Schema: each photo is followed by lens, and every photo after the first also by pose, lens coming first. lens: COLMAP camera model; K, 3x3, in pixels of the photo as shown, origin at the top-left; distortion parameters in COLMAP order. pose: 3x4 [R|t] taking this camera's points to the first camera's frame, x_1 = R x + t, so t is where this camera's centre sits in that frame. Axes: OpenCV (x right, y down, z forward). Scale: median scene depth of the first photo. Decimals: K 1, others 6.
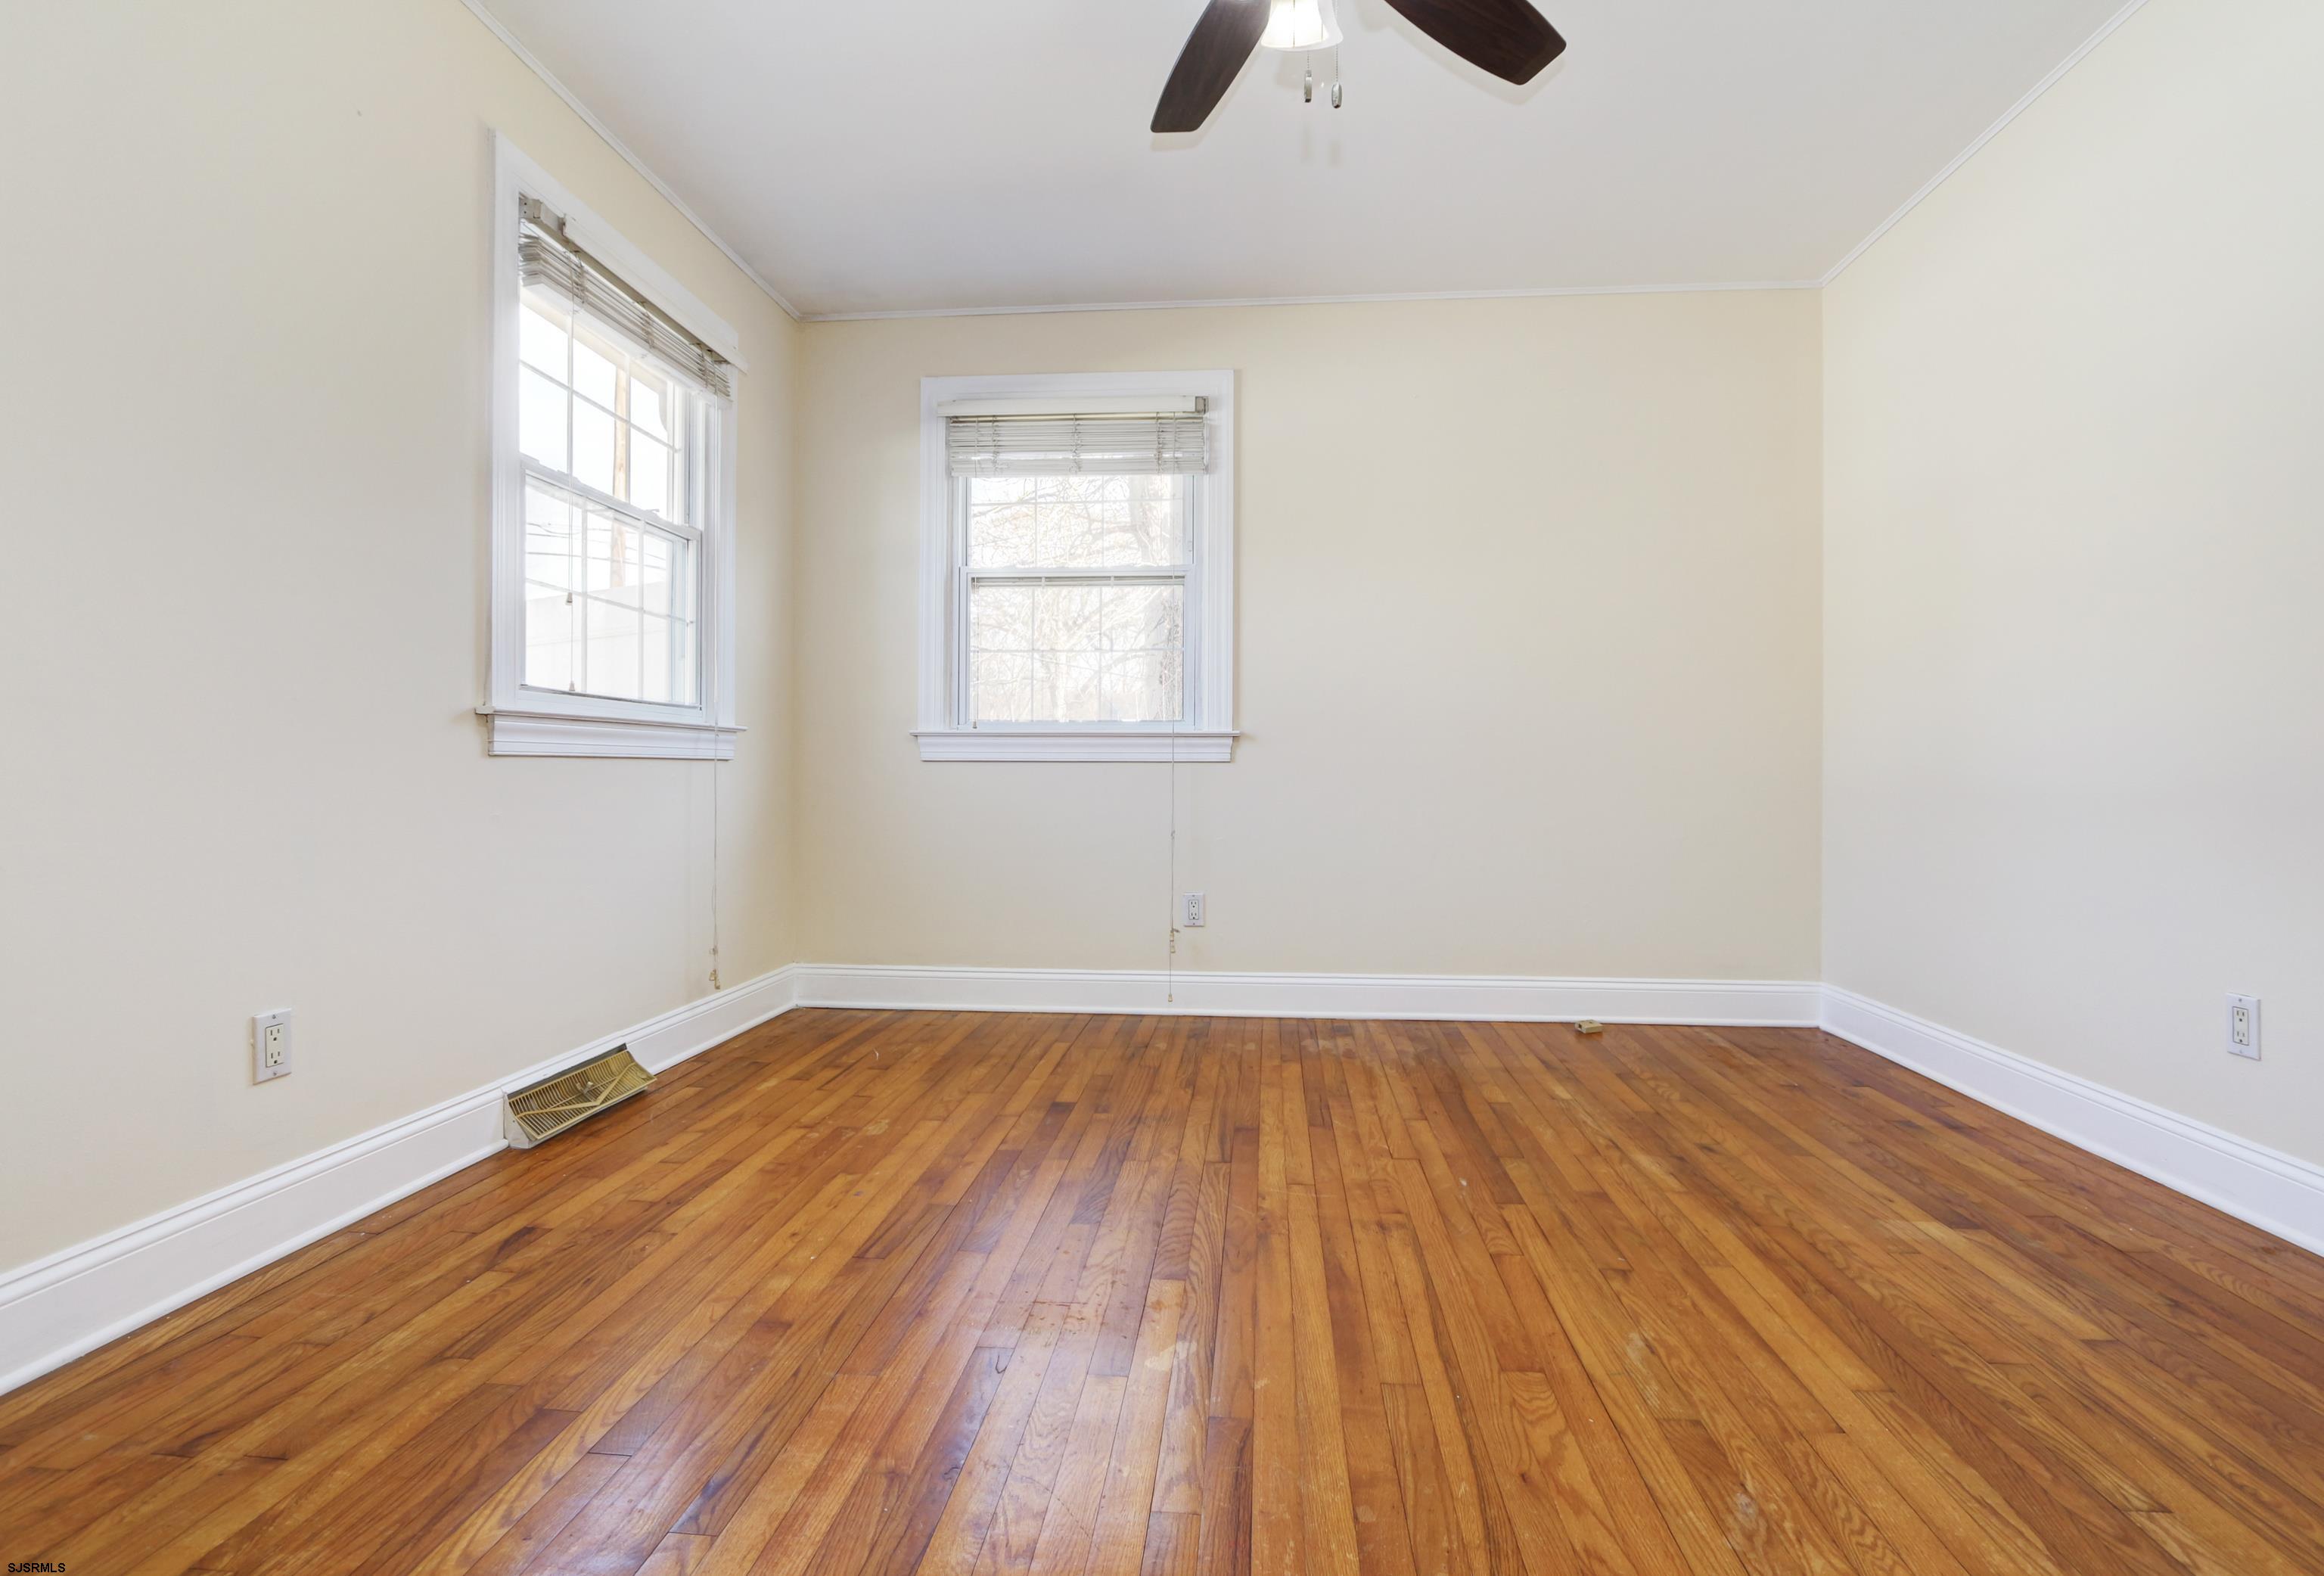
lens RADIAL K [[1100.0, 0, 1162.0], [0, 1100.0, 771.1], [0, 0, 1]] dist [-0.018347, 0.000912]
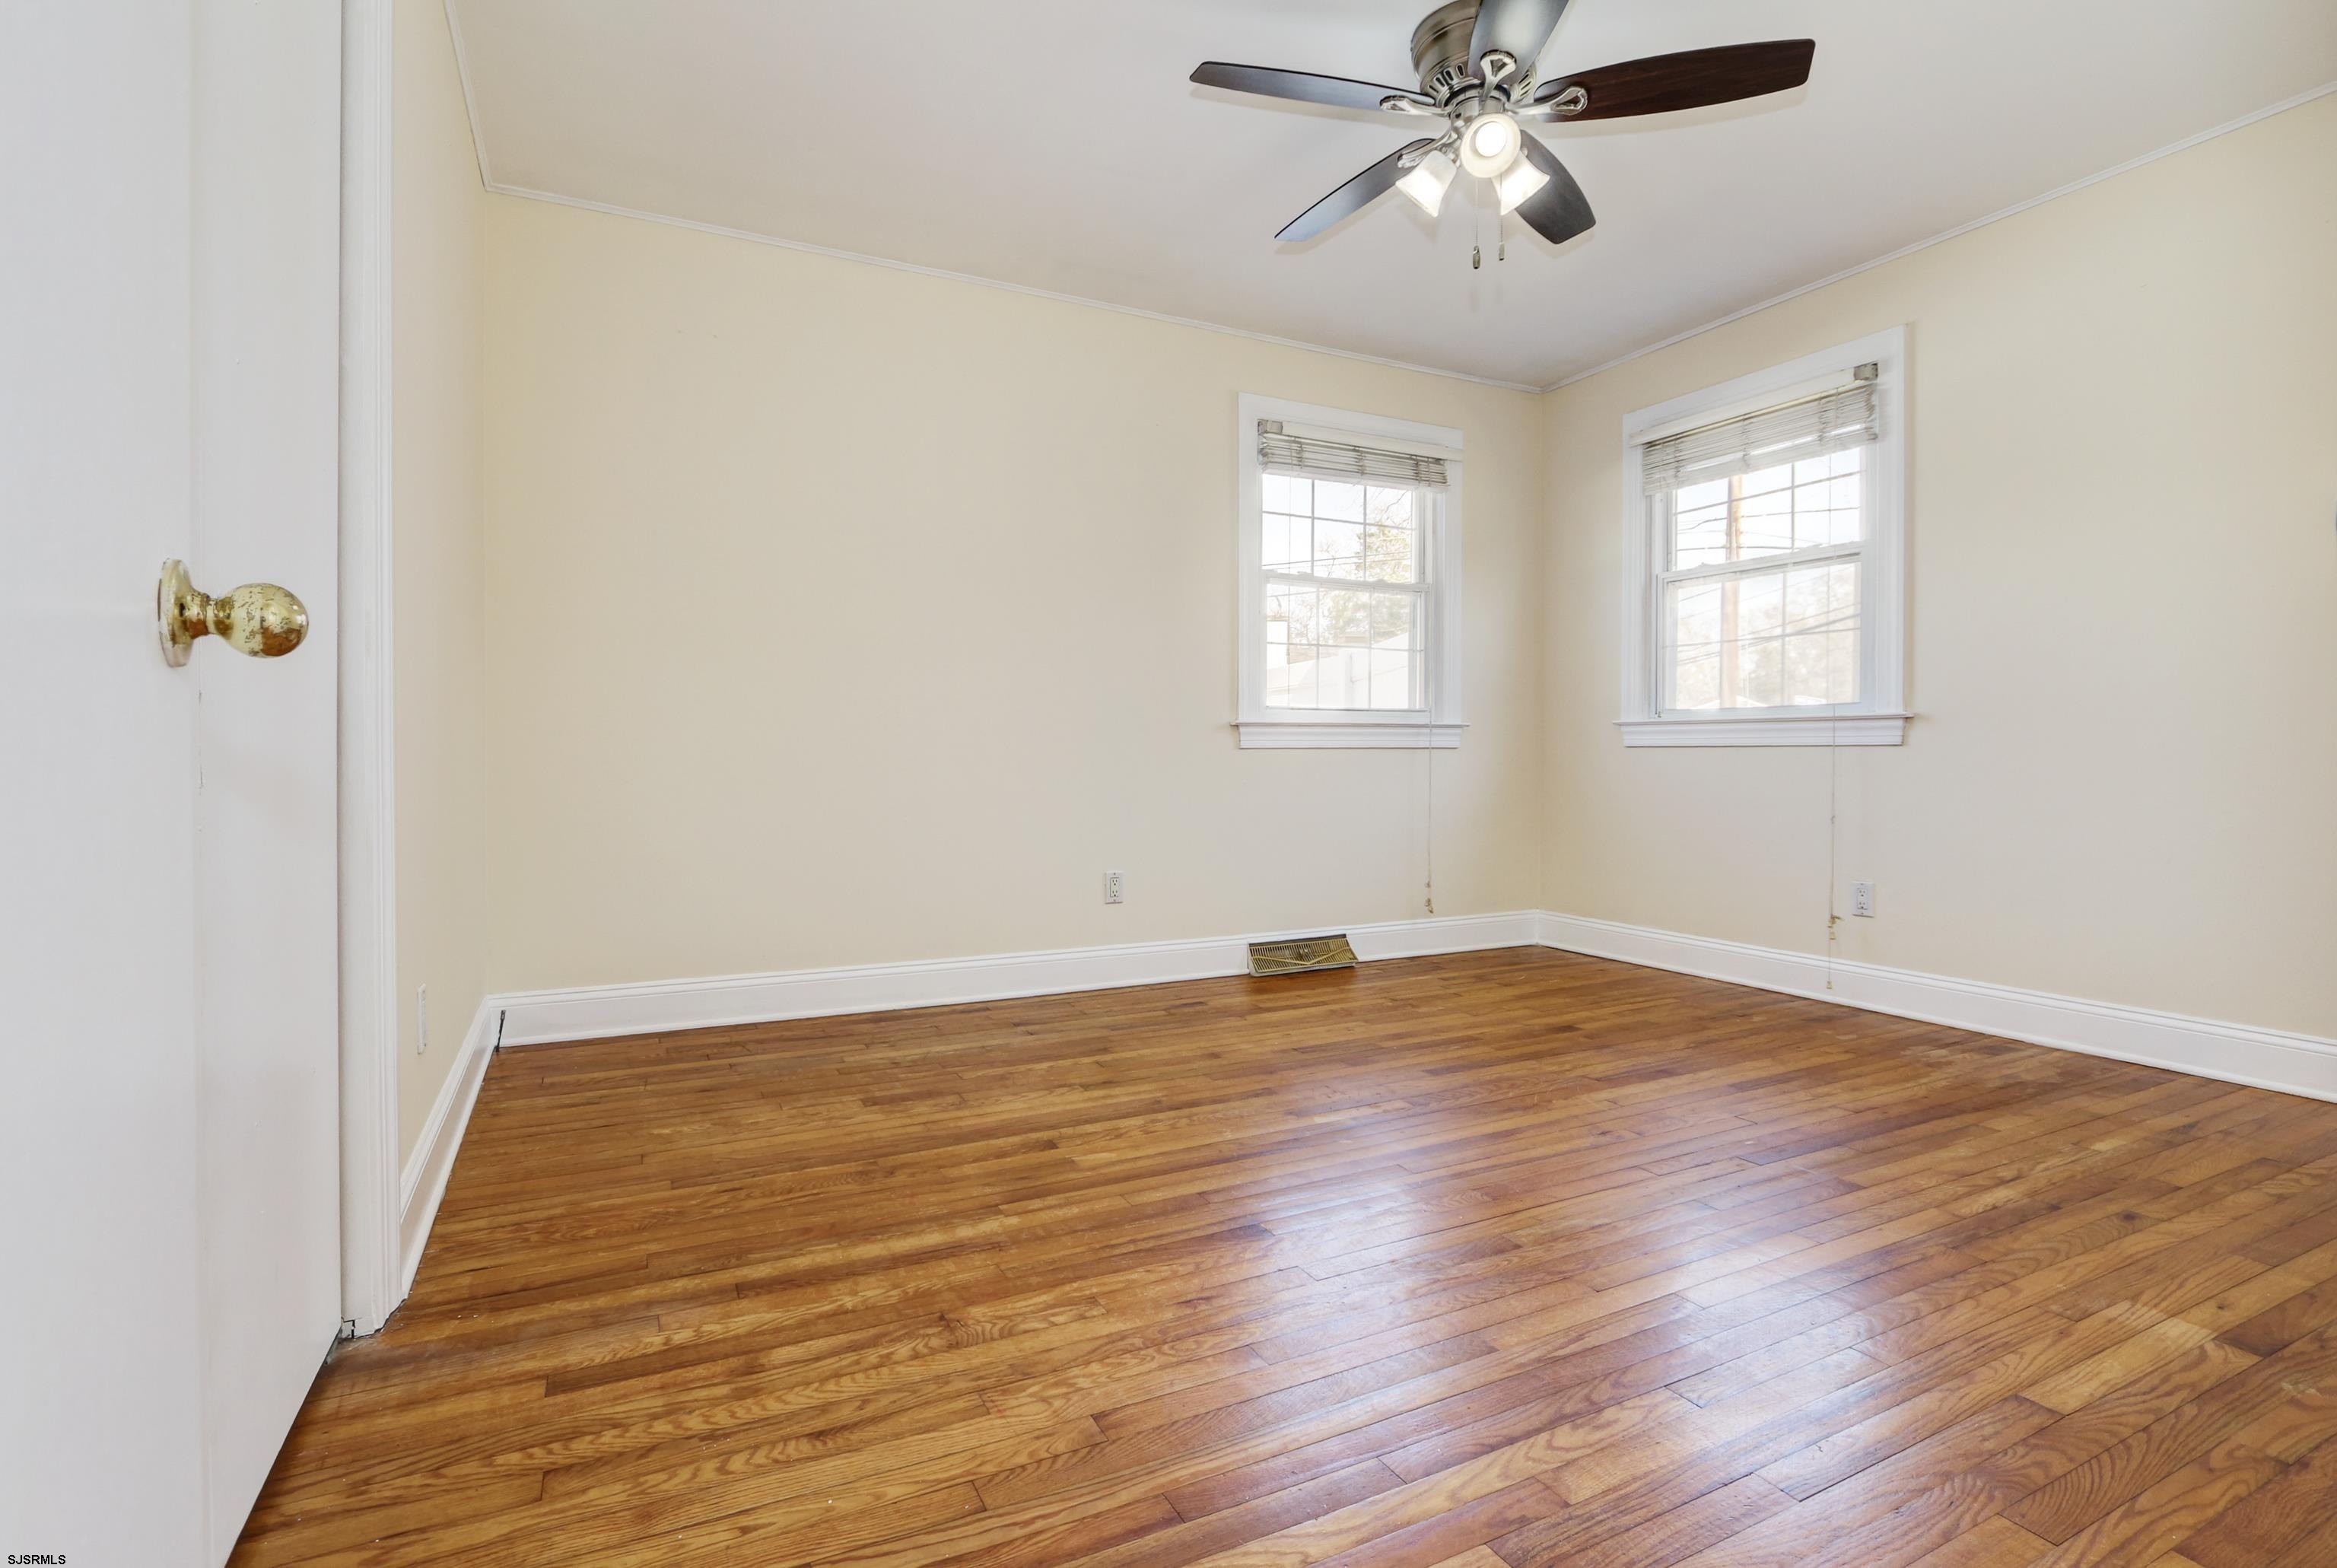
lens RADIAL K [[1107.3, 0, 1165.4], [0, 1107.3, 755.7], [0, 0, 1]] dist [-0.015478, -0.000067]
pose [[0.529676, -0.002678, -0.848196, 0.560866], [0.003188, 0.999994, -0.001167, -0.000172], [0.848194, -0.002086, 0.529682, -0.029125]]
